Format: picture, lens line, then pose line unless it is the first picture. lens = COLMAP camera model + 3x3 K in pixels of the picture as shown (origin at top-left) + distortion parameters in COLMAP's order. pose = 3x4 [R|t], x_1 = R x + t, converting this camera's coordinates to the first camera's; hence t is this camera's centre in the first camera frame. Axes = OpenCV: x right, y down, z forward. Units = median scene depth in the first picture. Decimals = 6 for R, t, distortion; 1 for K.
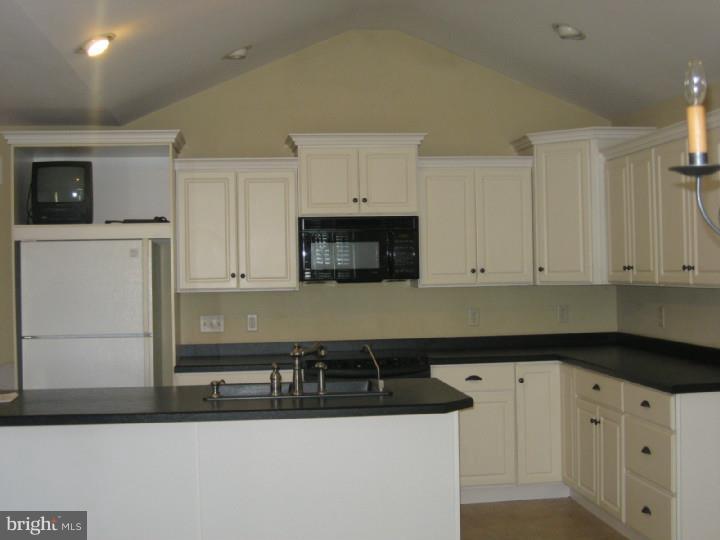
lens RADIAL K [[985.8, 0, 360.0], [0, 985.8, 270.0], [0, 0, 1]] dist [-0.143948, 0.017809]
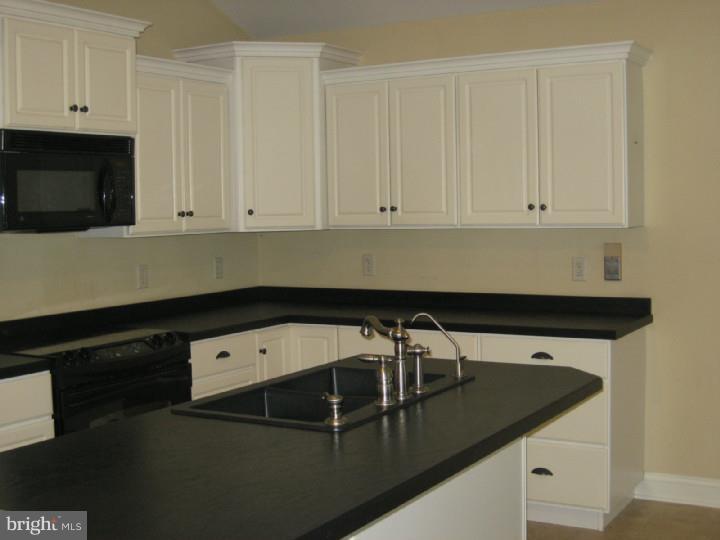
lens RADIAL K [[985.8, 0, 360.0], [0, 985.8, 270.0], [0, 0, 1]] dist [-0.143948, 0.017809]
pose [[0.617358, -0.043458, 0.785481, -0.410238], [0.008417, 0.998781, 0.048644, 0.008548], [-0.786637, -0.023420, 0.616971, 0.445317]]
